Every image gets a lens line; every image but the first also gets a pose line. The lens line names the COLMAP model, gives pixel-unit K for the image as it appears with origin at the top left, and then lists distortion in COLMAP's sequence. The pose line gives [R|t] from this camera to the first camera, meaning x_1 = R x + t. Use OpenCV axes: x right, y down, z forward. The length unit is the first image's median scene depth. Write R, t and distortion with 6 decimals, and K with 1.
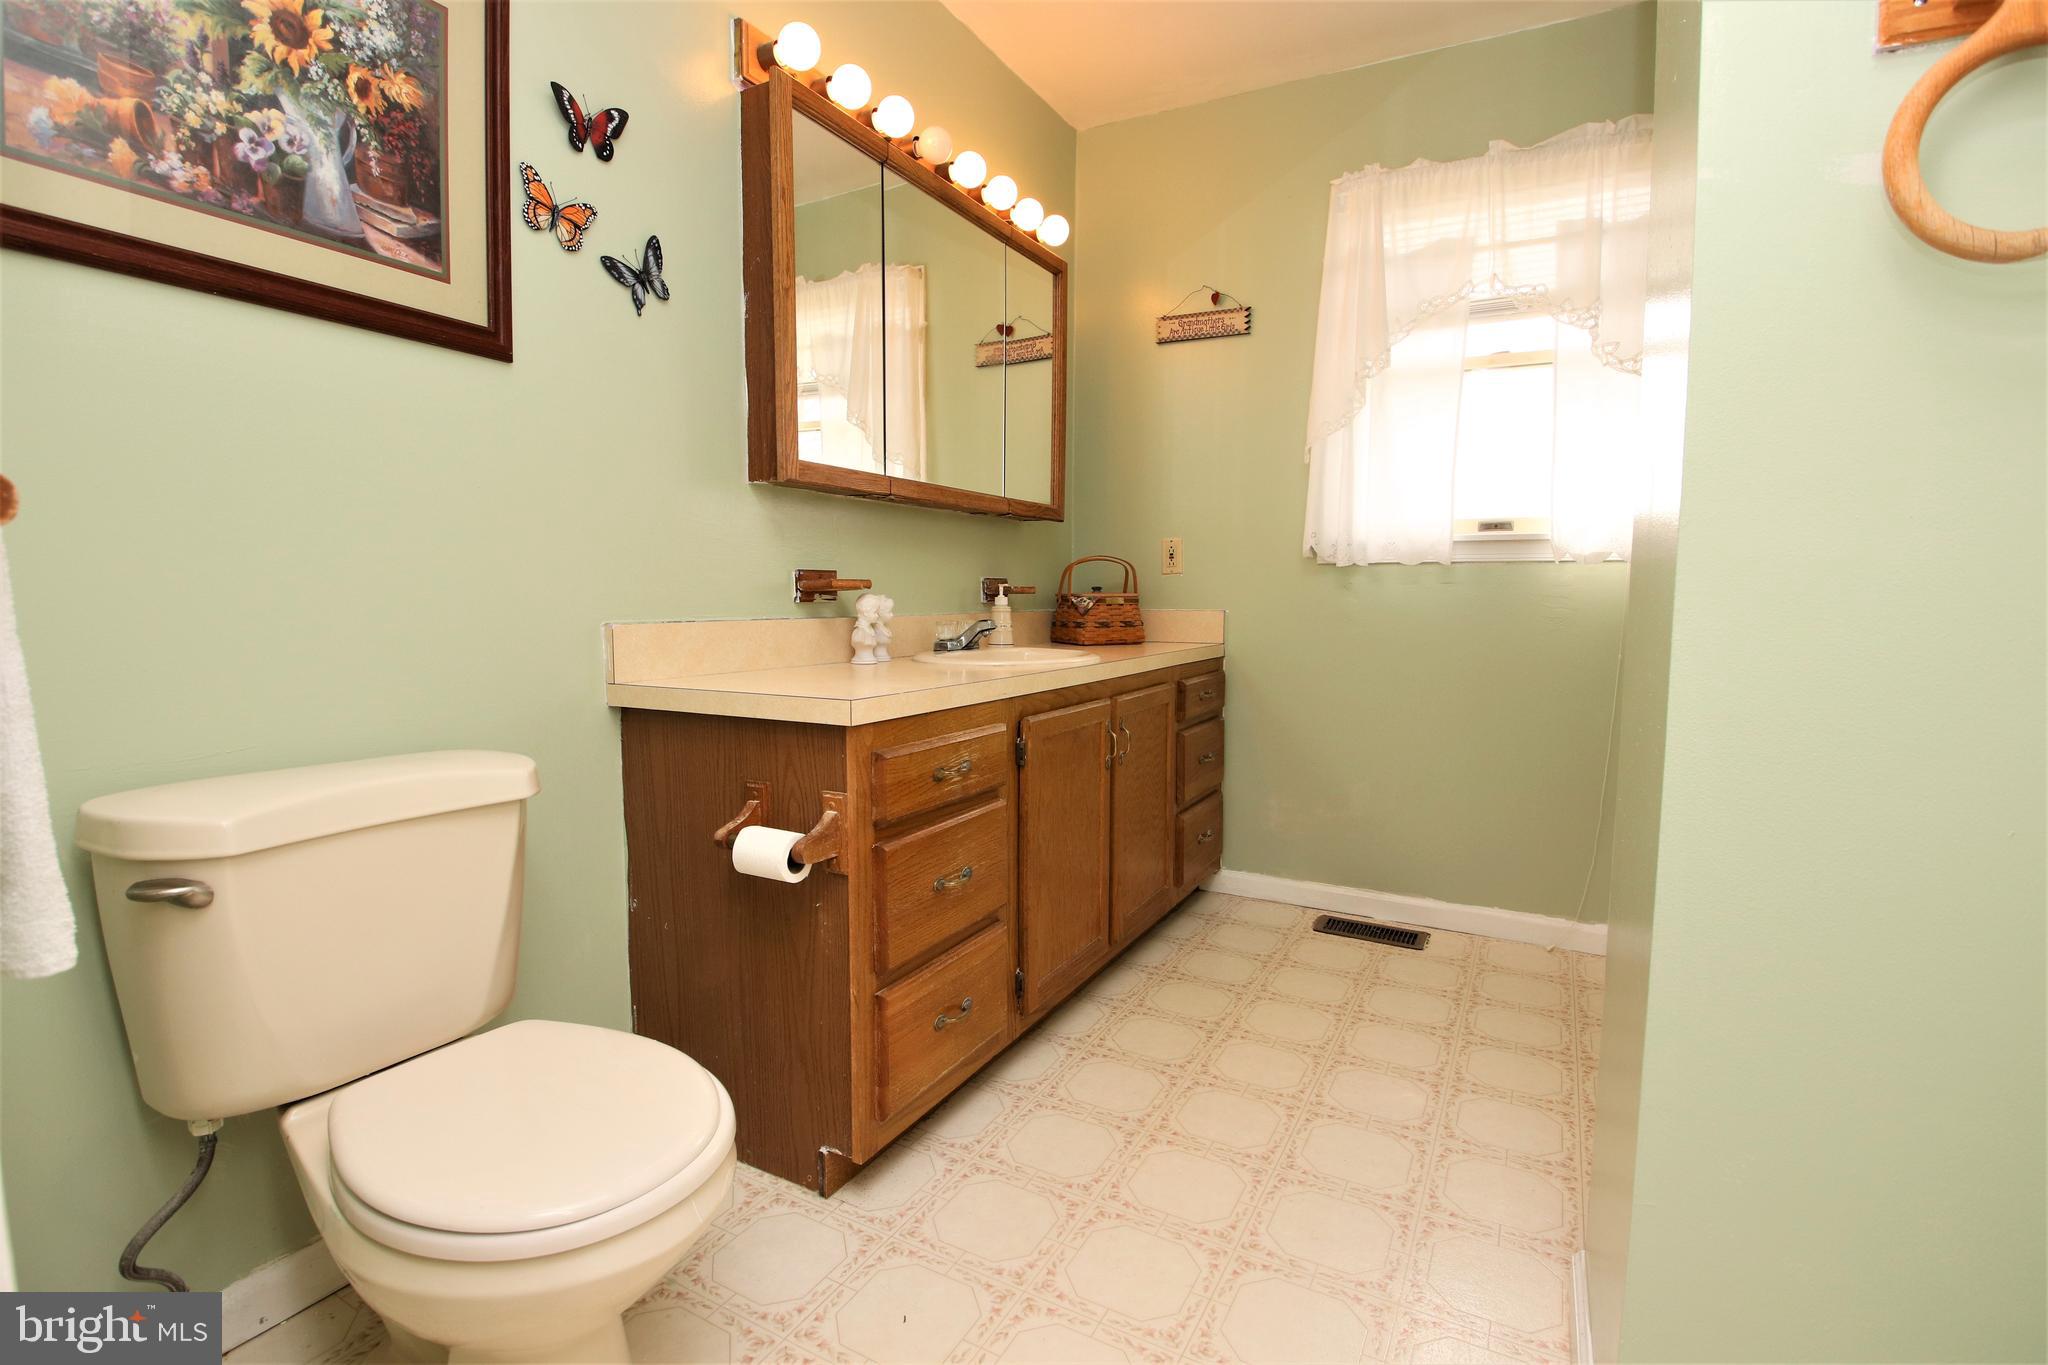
lens RADIAL K [[963.6, 0, 1019.8], [0, 963.6, 679.7], [0, 0, 1]] dist [0.029345, -0.038876]
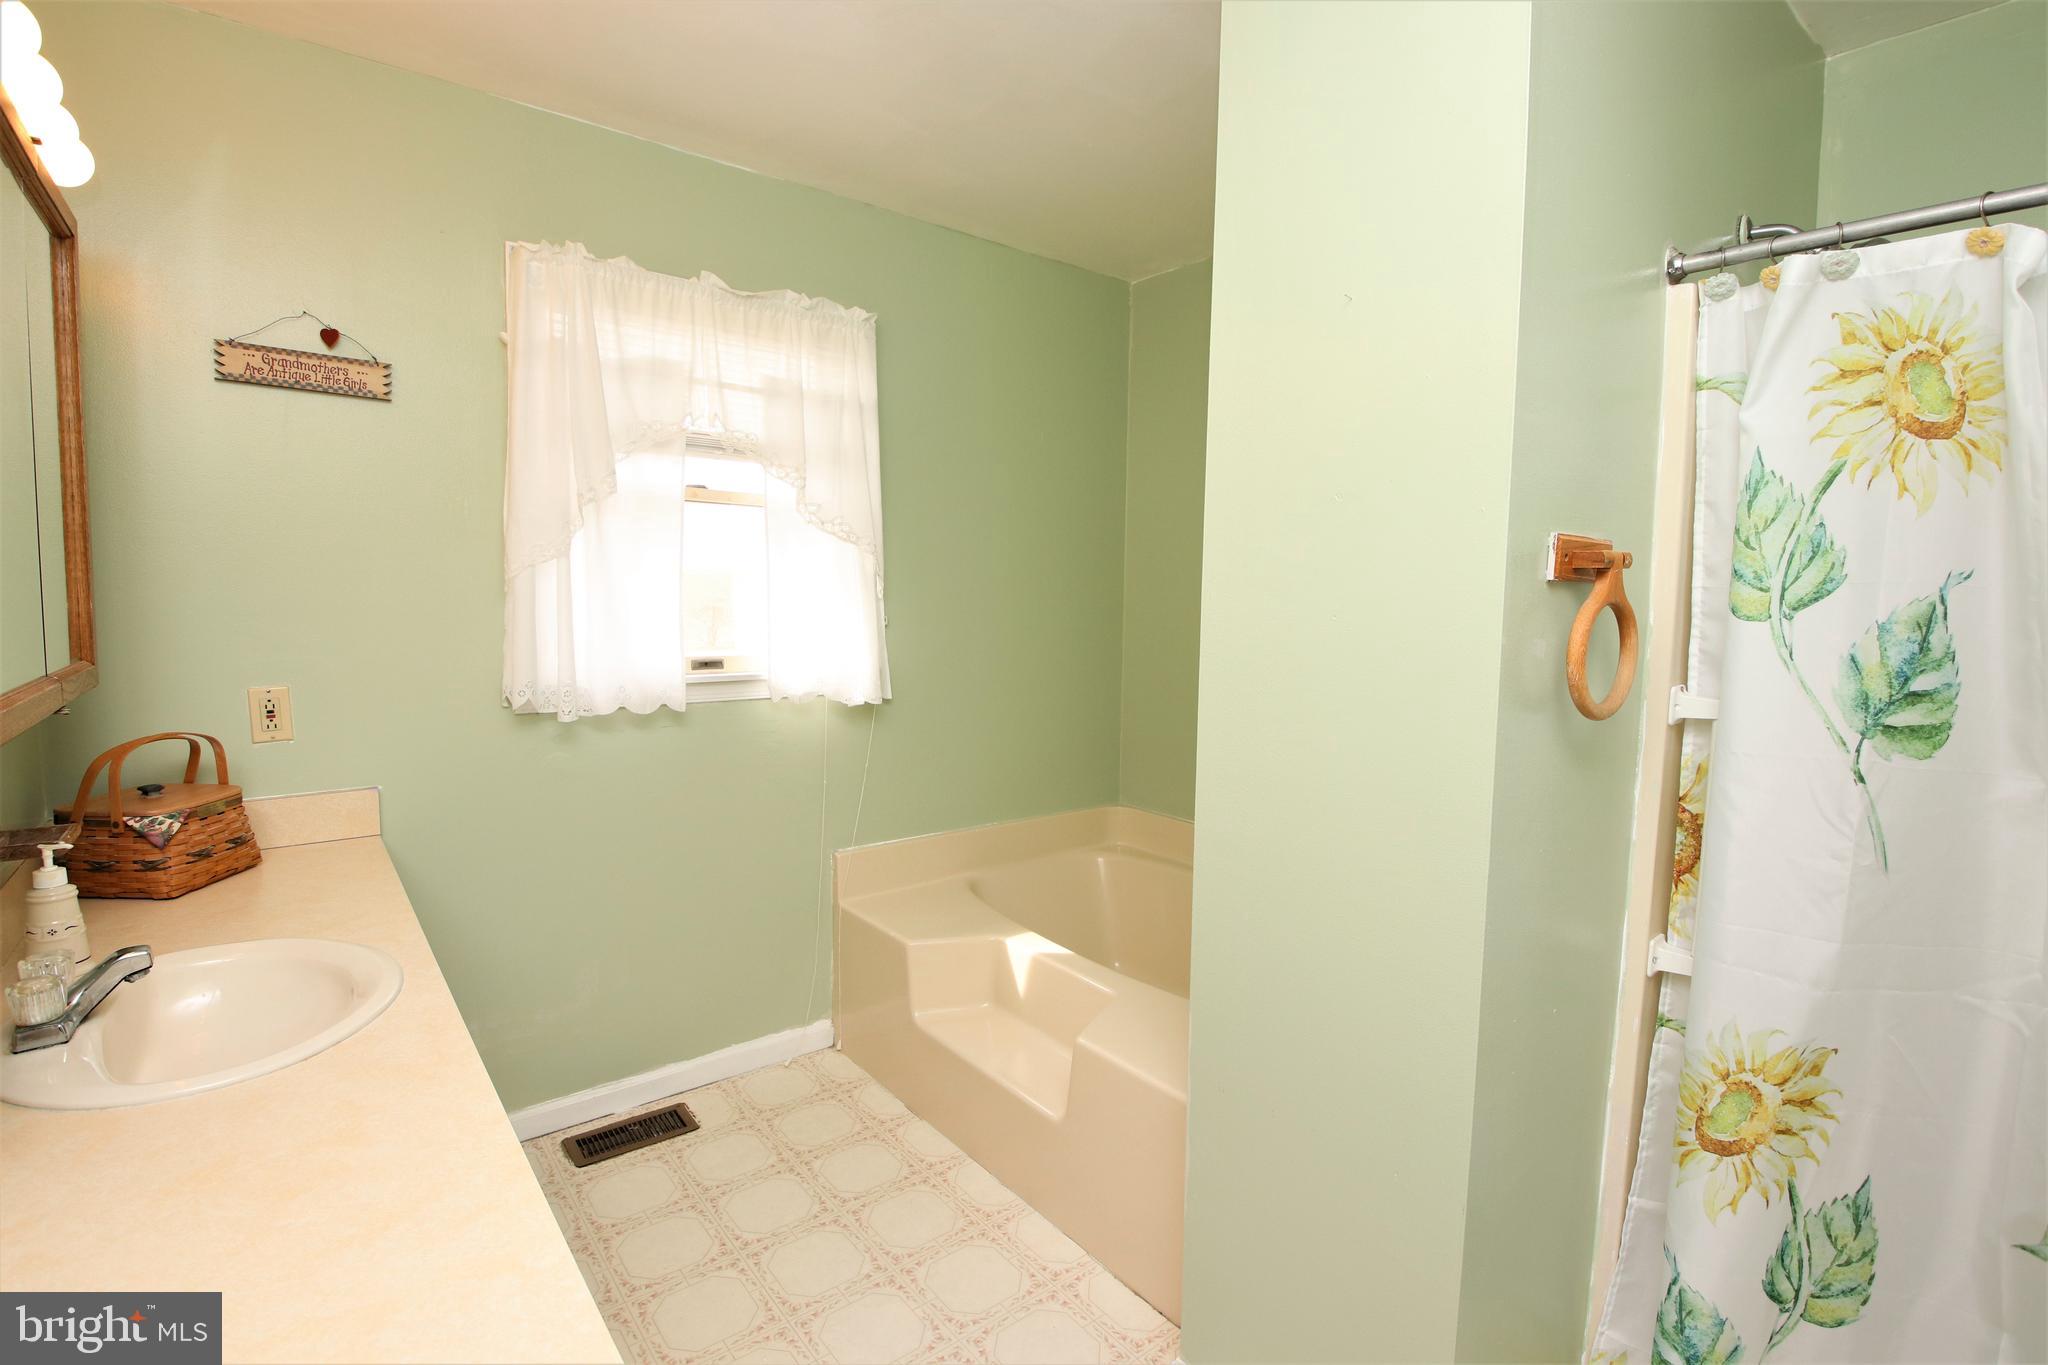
lens RADIAL K [[963.6, 0, 1019.8], [0, 963.6, 679.7], [0, 0, 1]] dist [0.029345, -0.038876]
pose [[0.387499, -0.087277, 0.917729, -0.277167], [0.066073, 0.995577, 0.066782, -0.187813], [-0.919499, 0.034760, 0.391552, 0.334819]]
